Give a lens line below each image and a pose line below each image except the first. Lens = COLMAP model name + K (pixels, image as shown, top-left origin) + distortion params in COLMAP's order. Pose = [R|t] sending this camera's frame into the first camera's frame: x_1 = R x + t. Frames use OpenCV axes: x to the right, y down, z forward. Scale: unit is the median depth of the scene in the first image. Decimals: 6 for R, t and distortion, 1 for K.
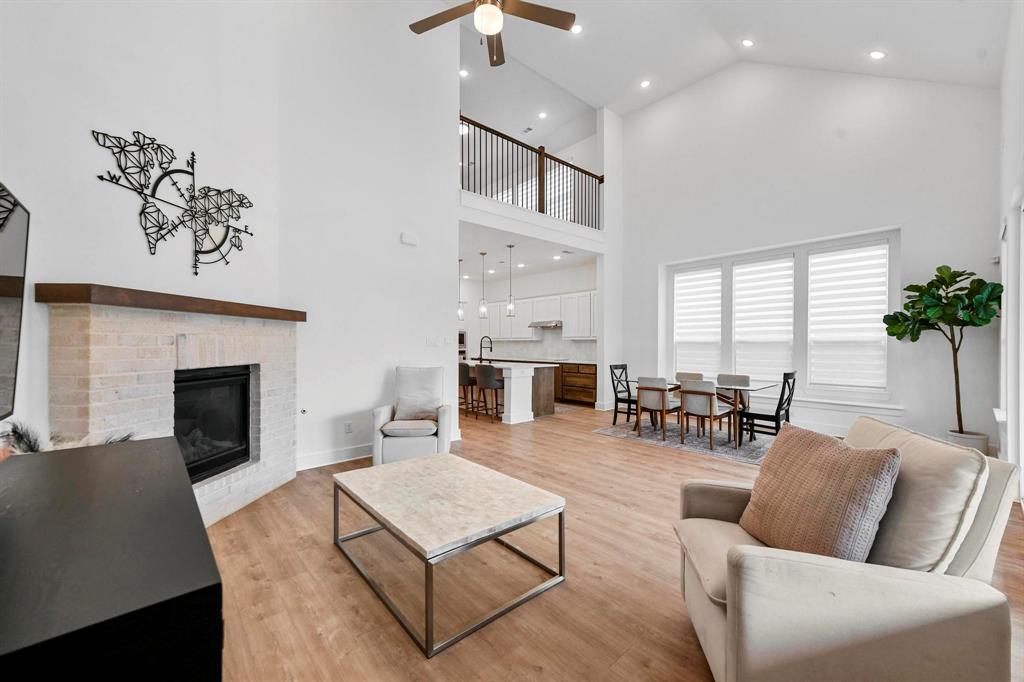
lens RADIAL K [[396.3, 0, 515.7], [0, 396.3, 342.9], [0, 0, 1]] dist [0.010660, -0.000257]
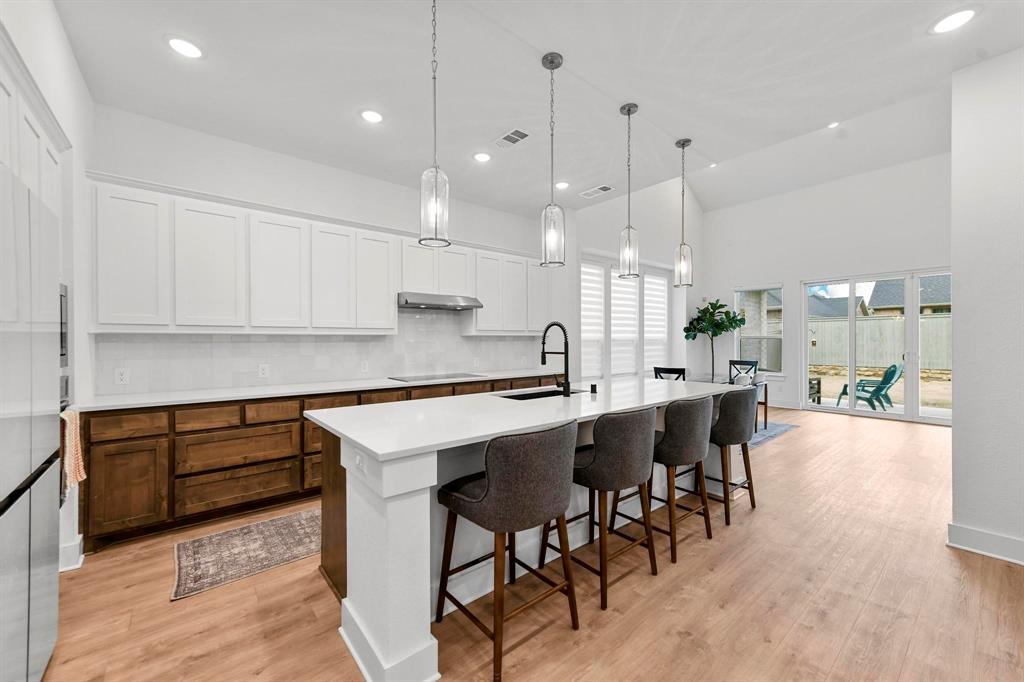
lens RADIAL K [[396.3, 0, 515.7], [0, 396.3, 342.9], [0, 0, 1]] dist [0.010660, -0.000257]
pose [[0.016582, -0.012292, 0.999787, -0.510062], [-0.002927, 0.999920, 0.012342, -0.006113], [-0.999858, -0.003131, 0.016545, 1.212814]]
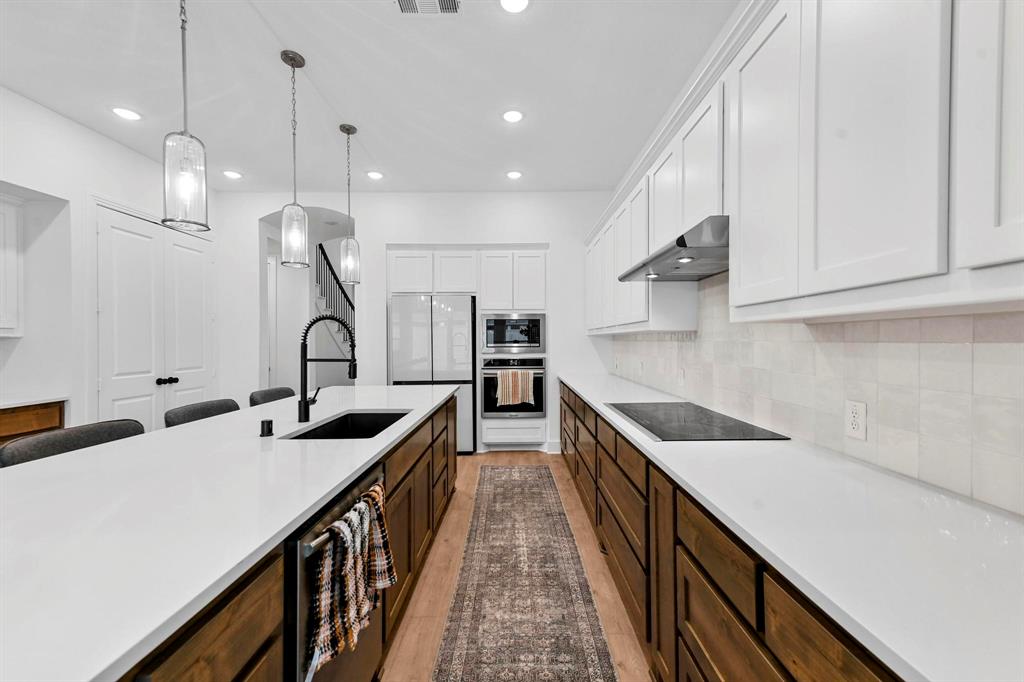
lens RADIAL K [[405.4, 0, 514.3], [0, 405.4, 340.5], [0, 0, 1]] dist [0.008260, -0.000085]
pose [[0.755070, -0.008217, -0.655593, 0.210855], [0.010763, 0.999942, -0.000137, -0.002269], [0.655556, -0.006953, 0.755114, 1.040595]]
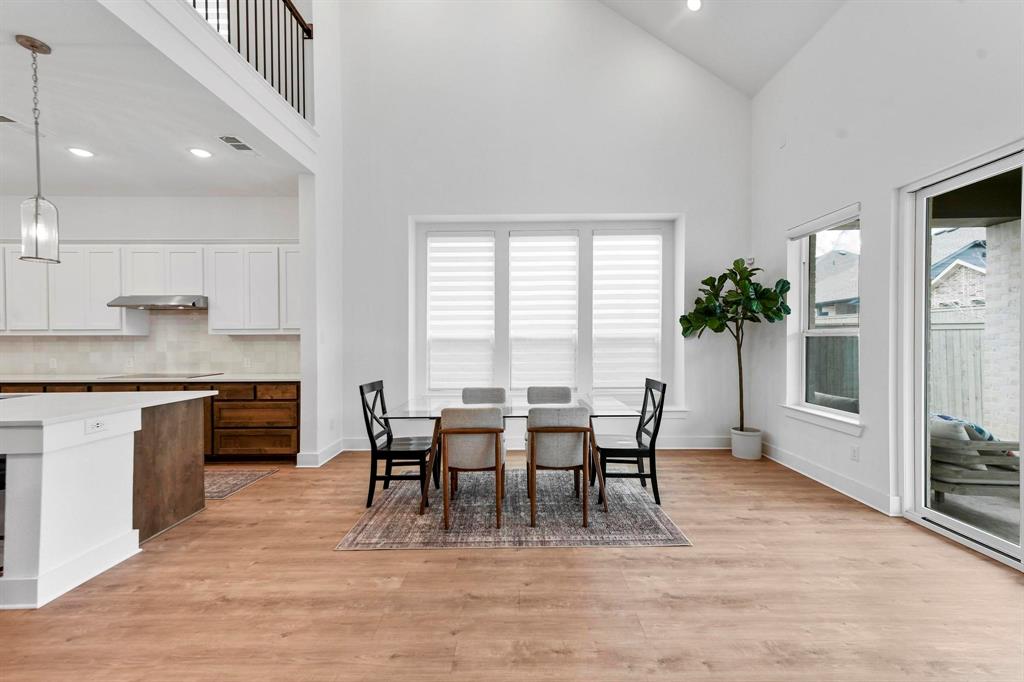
lens RADIAL K [[396.3, 0, 515.7], [0, 396.3, 342.9], [0, 0, 1]] dist [0.010660, -0.000257]
pose [[0.666636, -0.007076, 0.745350, 0.001504], [0.002289, 0.999970, 0.007446, -0.000464], [-0.745380, -0.003258, 0.666632, 0.484577]]
